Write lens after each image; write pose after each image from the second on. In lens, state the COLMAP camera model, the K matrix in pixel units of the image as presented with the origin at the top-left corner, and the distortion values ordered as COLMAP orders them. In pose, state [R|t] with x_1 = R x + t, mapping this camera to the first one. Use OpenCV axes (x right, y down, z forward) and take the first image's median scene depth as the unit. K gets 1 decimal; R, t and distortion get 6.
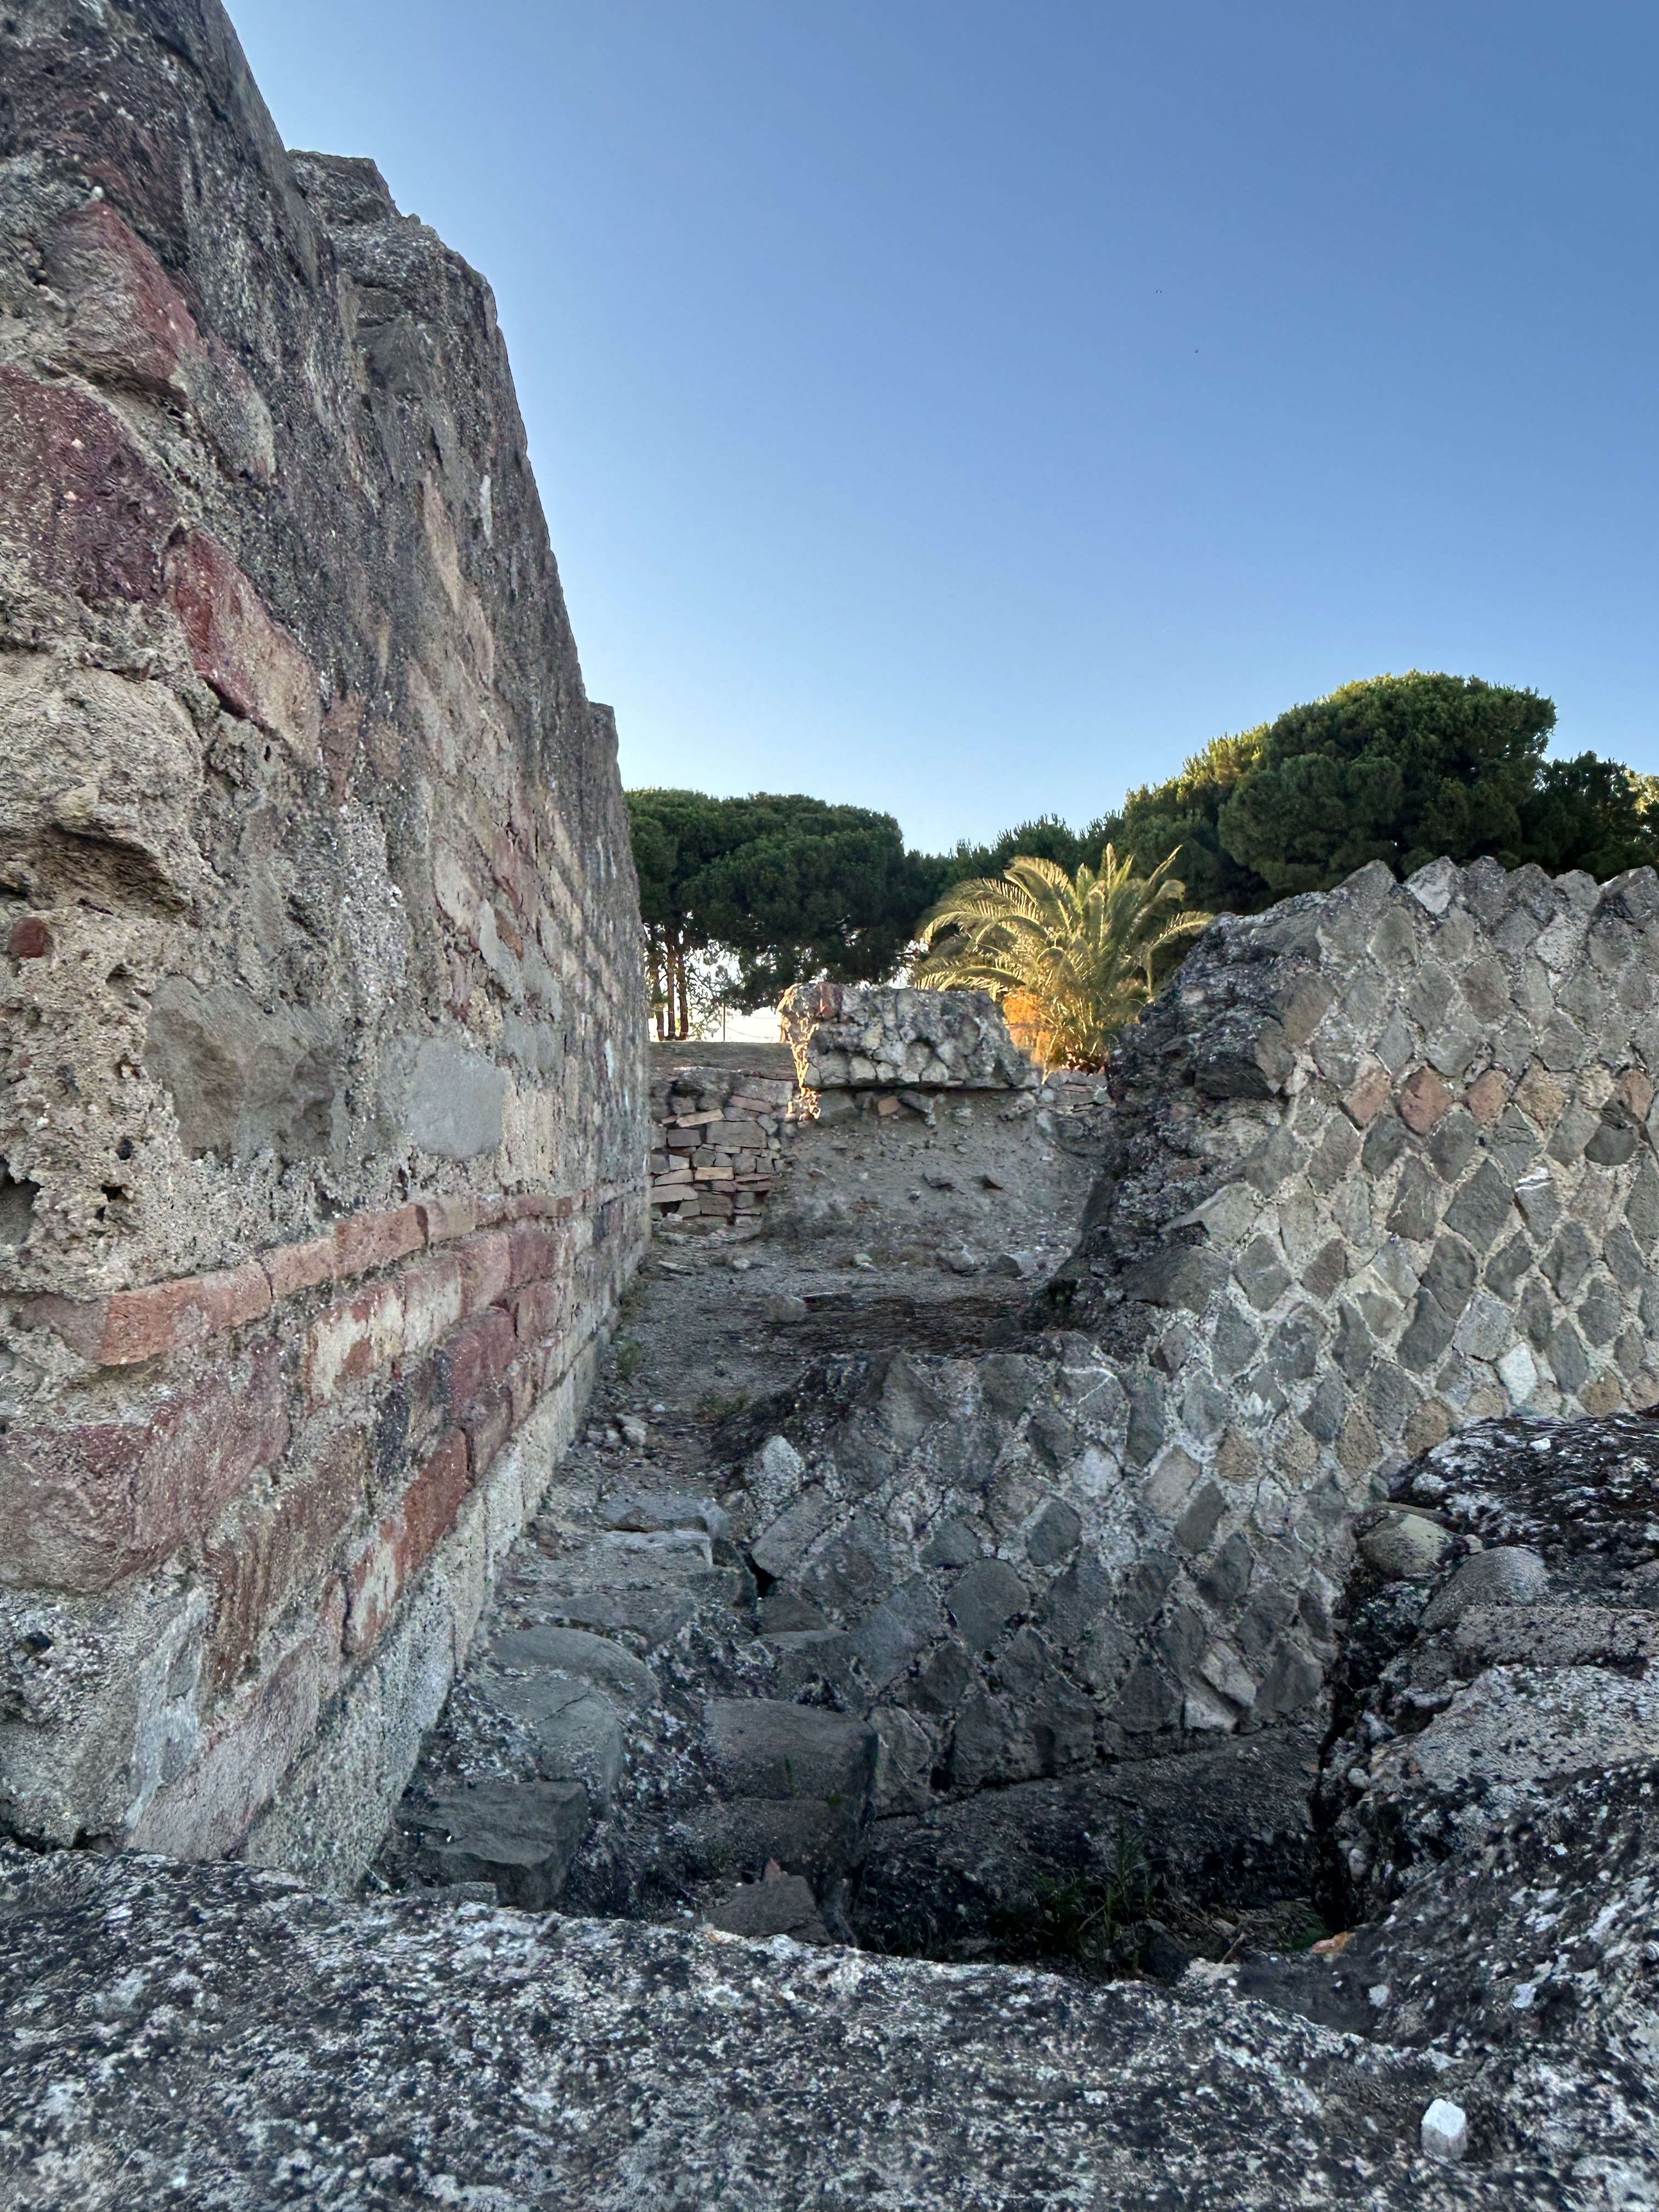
lens RADIAL K [[1401.8, 0, 836.1], [0, 1401.8, 1099.2], [0, 0, 1]] dist [0.024169, 0.000002]
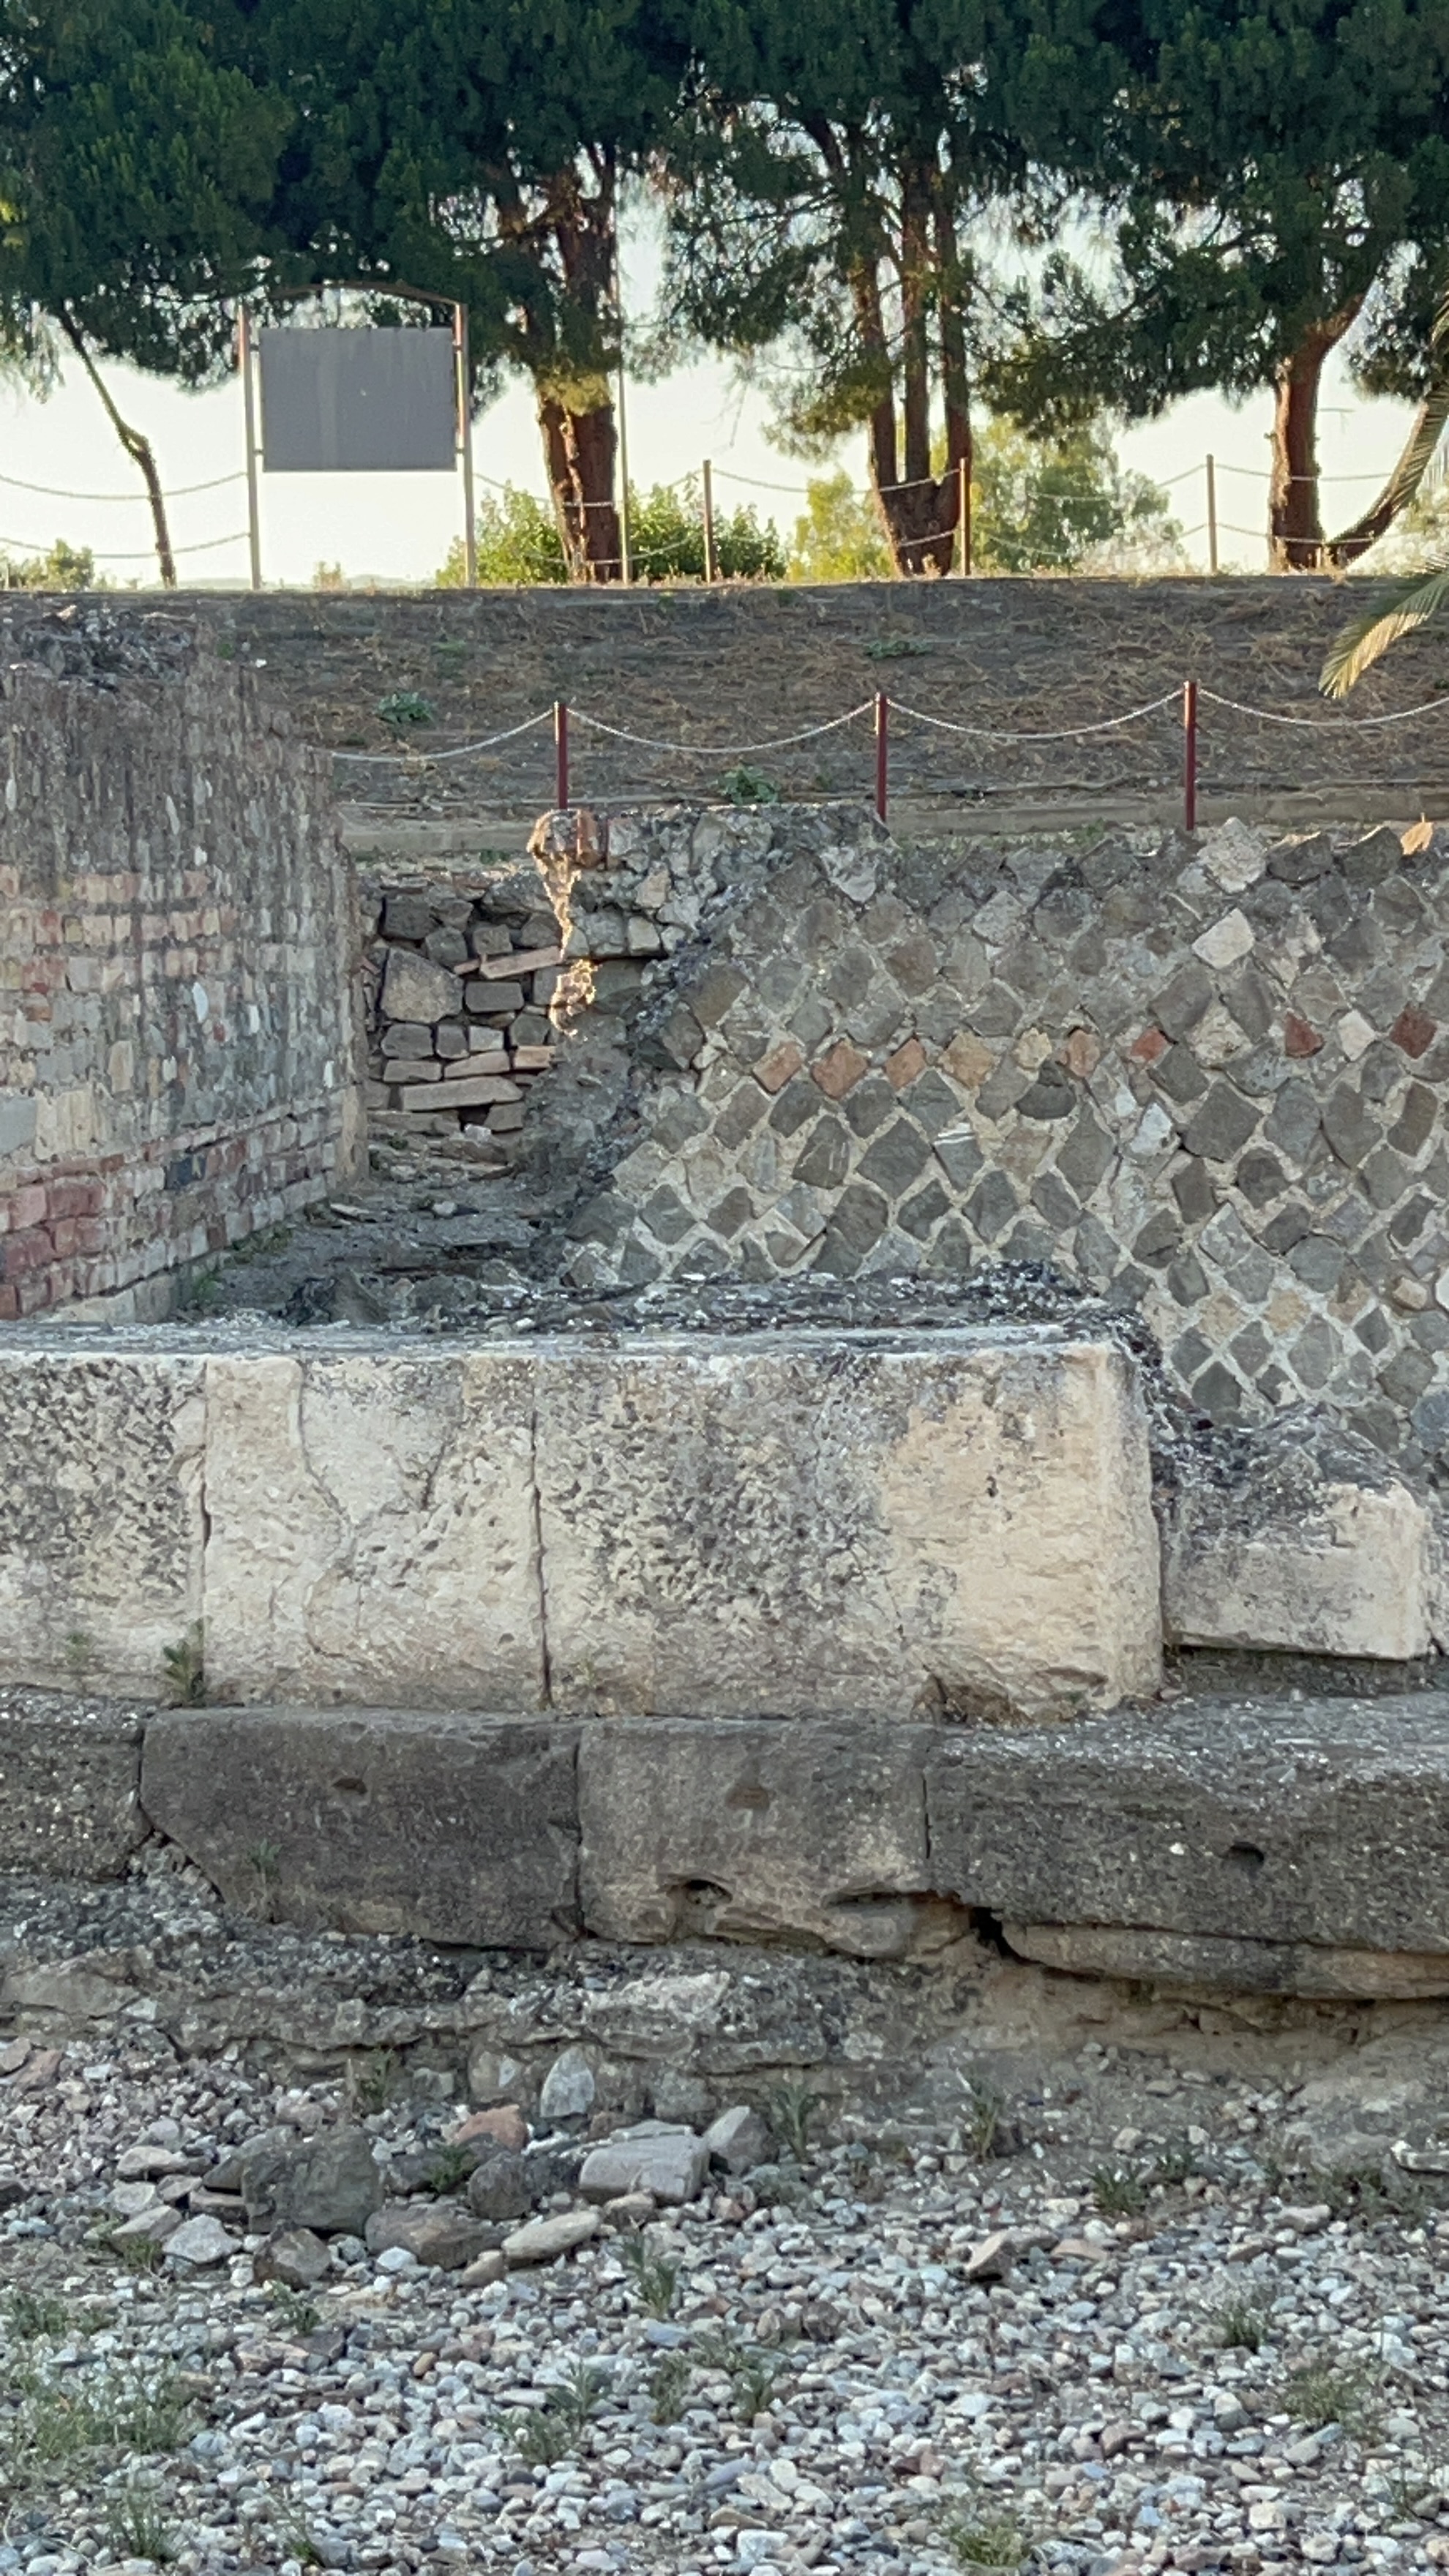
lens RADIAL K [[5544.2, 0, 724.1], [0, 5544.2, 1290.7], [0, 0, 1]] dist [0.252002, 0.000000]
pose [[0.981250, 0.005764, -0.192653, 1.153903], [0.019240, 0.991631, 0.127662, -0.384979], [0.191776, -0.128975, 0.972927, -3.341700]]
